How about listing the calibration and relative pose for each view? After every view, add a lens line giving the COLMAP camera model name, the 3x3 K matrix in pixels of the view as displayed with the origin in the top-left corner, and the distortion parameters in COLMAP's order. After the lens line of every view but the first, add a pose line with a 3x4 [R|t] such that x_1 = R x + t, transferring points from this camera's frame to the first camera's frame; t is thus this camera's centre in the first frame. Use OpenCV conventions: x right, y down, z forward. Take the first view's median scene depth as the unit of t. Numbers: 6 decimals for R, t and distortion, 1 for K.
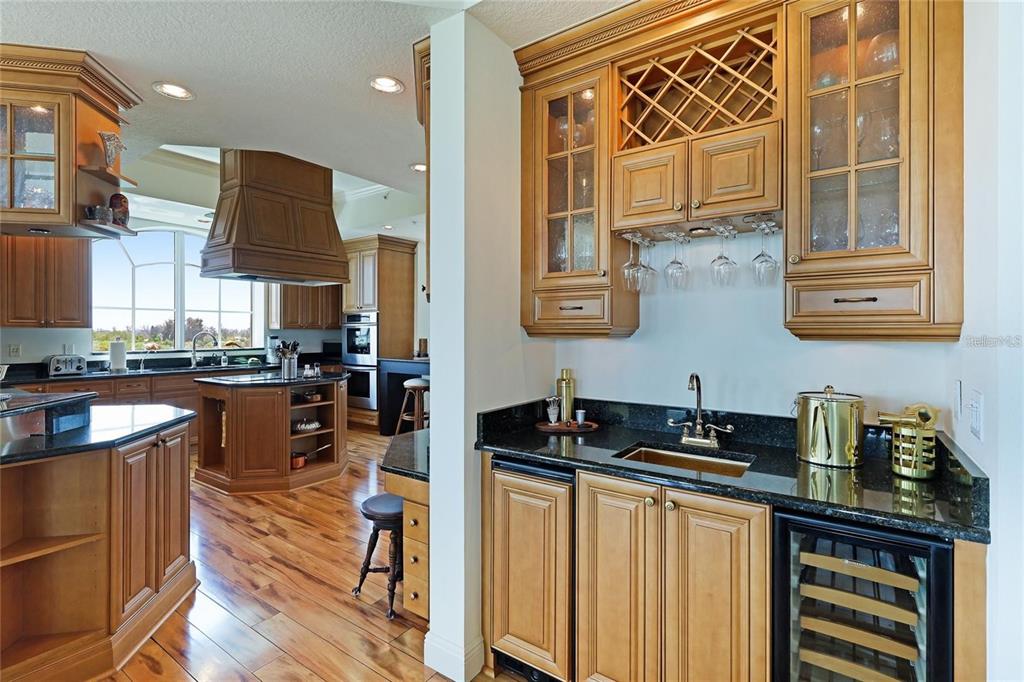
lens RADIAL K [[470.2, 0, 517.5], [0, 470.2, 332.4], [0, 0, 1]] dist [0.001095, 0.000093]
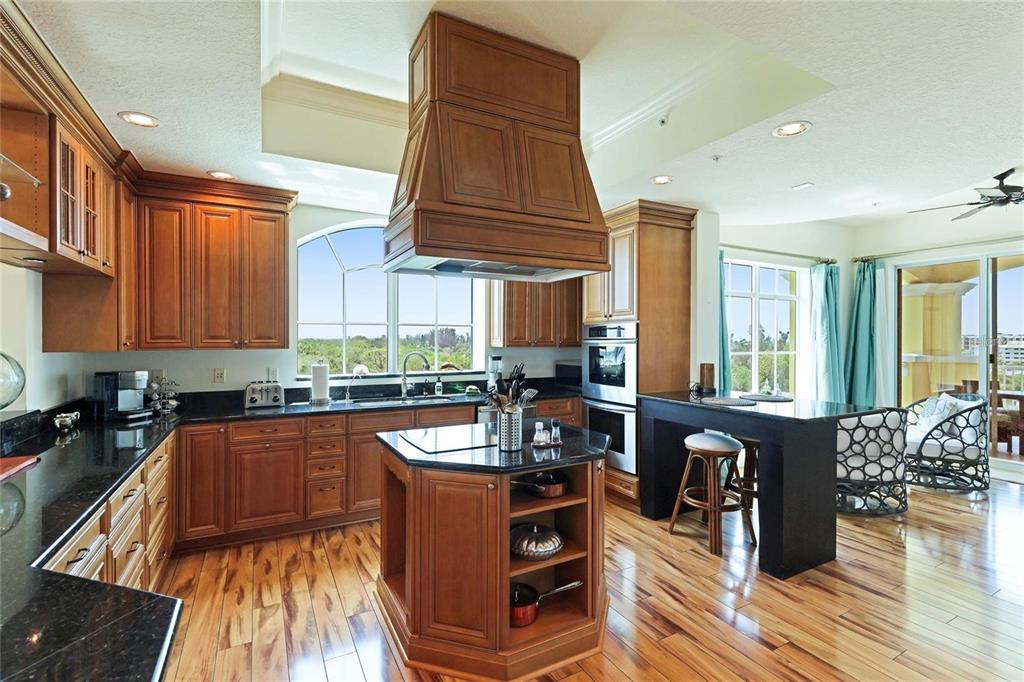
lens RADIAL K [[470.2, 0, 518.6], [0, 470.2, 342.7], [0, 0, 1]] dist [0.001095, 0.000093]
pose [[0.898751, 0.003714, -0.438445, -0.170386], [-0.001633, 0.999986, 0.005122, -0.019262], [0.438457, -0.003887, 0.898744, 0.370760]]
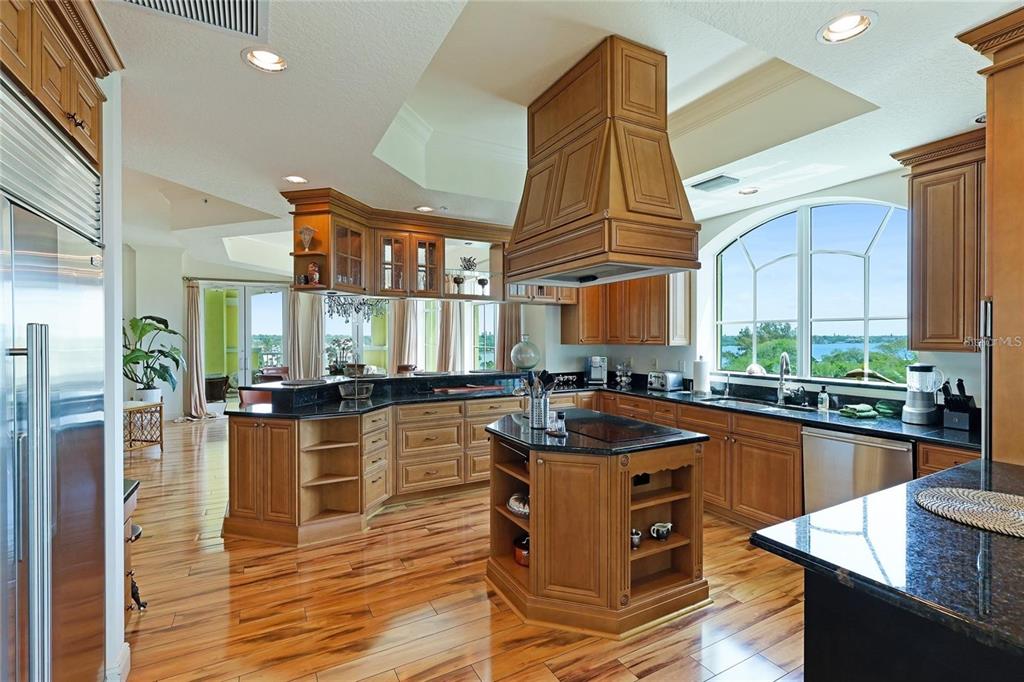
lens RADIAL K [[470.2, 0, 514.4], [0, 470.2, 341.2], [0, 0, 1]] dist [0.001095, 0.000093]
pose [[-0.448063, 0.009221, -0.893954, 0.093311], [-0.000531, 0.999944, 0.010580, -0.022621], [0.894002, 0.005215, -0.448033, 0.930568]]
